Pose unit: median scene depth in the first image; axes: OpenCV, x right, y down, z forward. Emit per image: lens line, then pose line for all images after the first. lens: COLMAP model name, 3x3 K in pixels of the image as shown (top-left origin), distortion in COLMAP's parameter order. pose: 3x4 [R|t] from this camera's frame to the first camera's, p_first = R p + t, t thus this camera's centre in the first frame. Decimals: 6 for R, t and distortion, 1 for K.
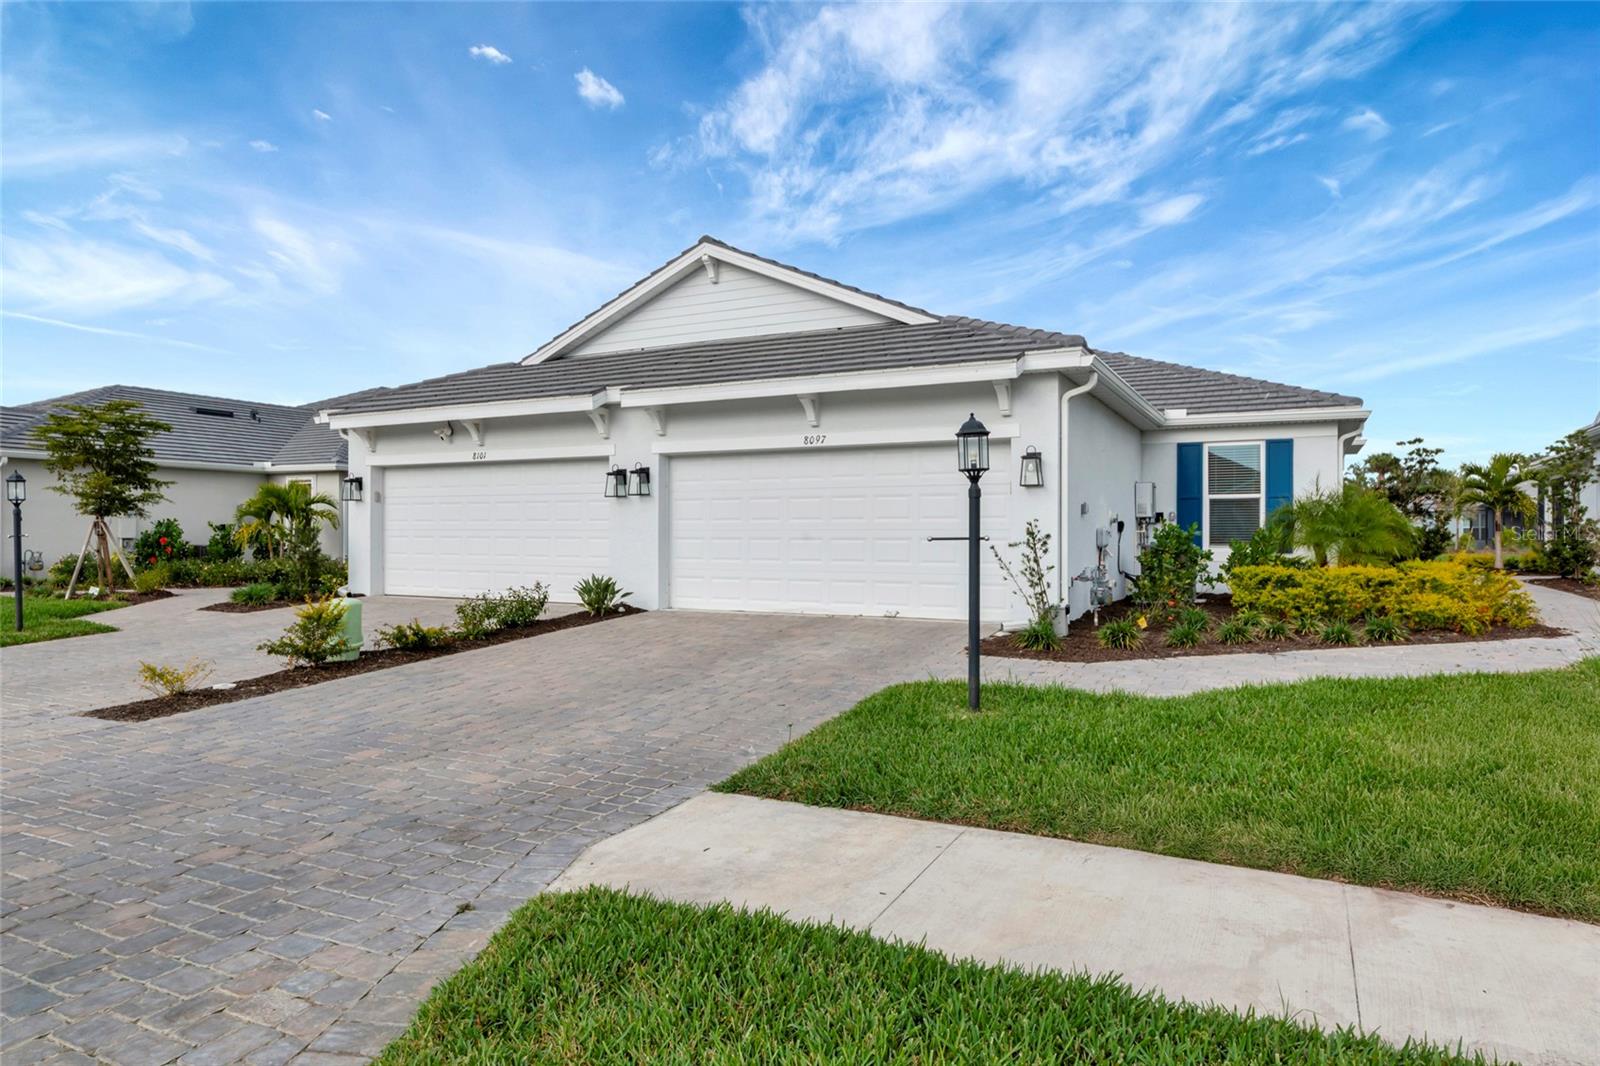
lens RADIAL K [[973.6, 0, 794.3], [0, 973.6, 531.0], [0, 0, 1]] dist [-0.001874, -0.000699]
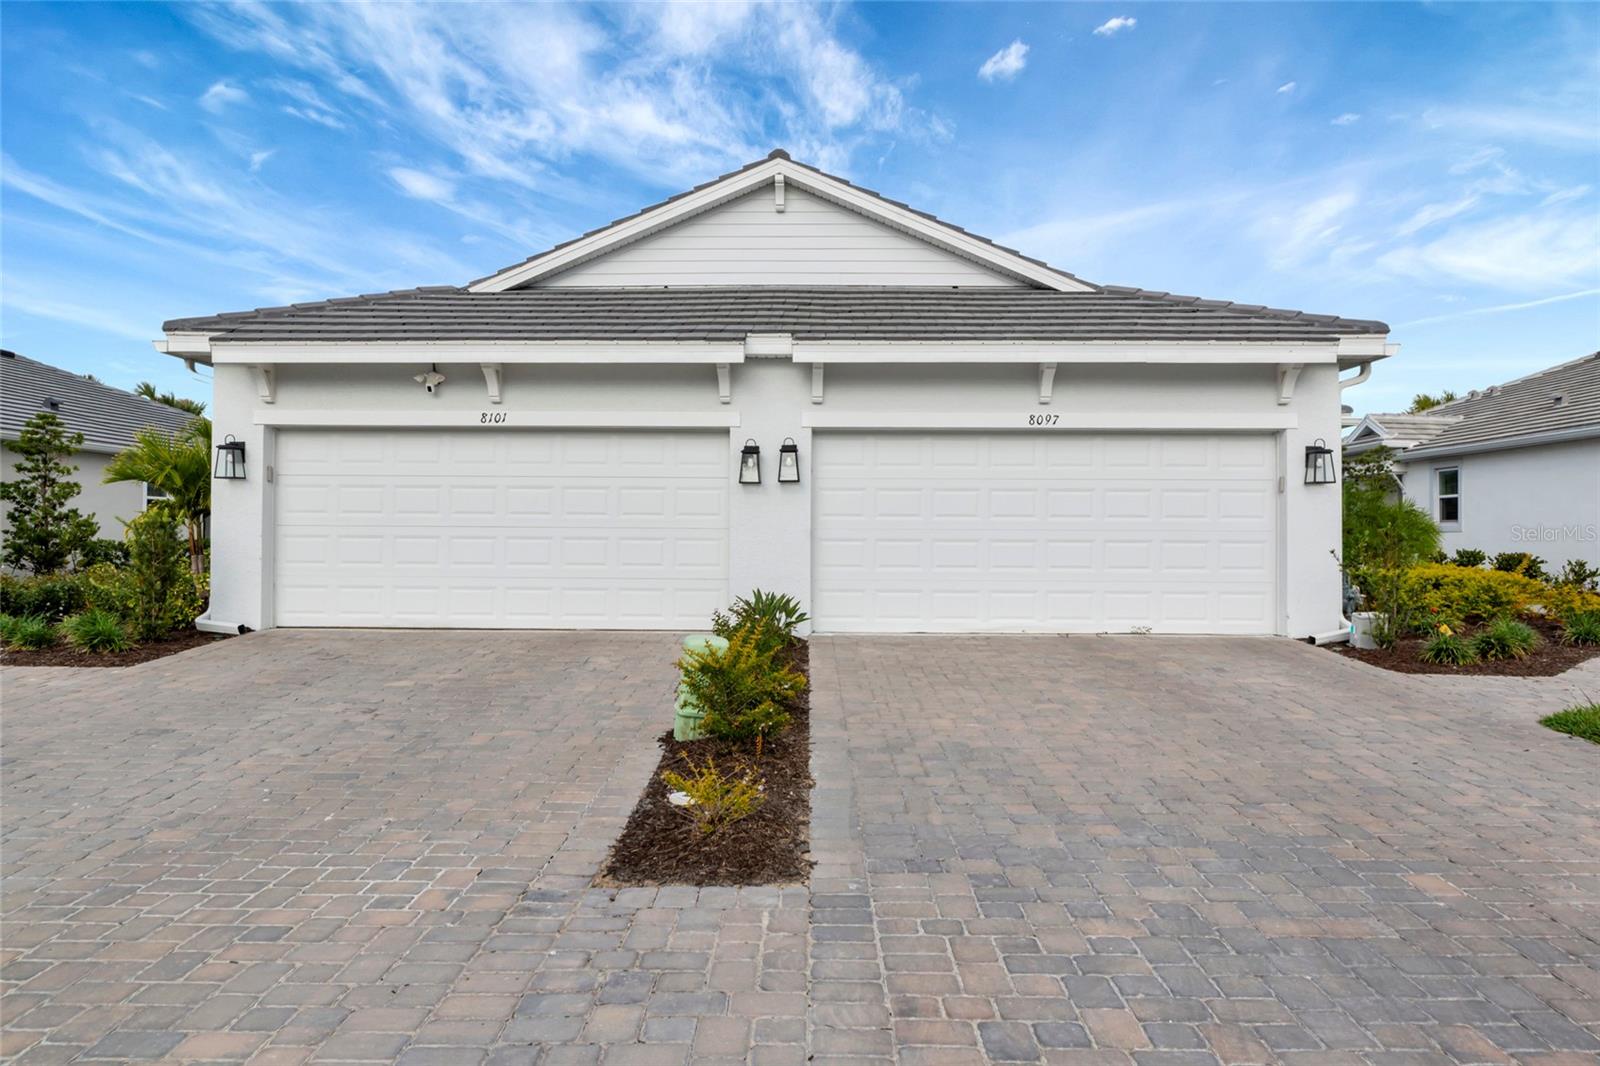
lens RADIAL K [[1044.5, 0, 796.9], [0, 1044.5, 514.0], [0, 0, 1]] dist [-0.004797, 0.000023]
pose [[0.898399, 0.010981, 0.439043, -0.491832], [-0.005590, 0.999892, -0.013570, -0.001949], [-0.439145, 0.009737, 0.898363, 0.278556]]
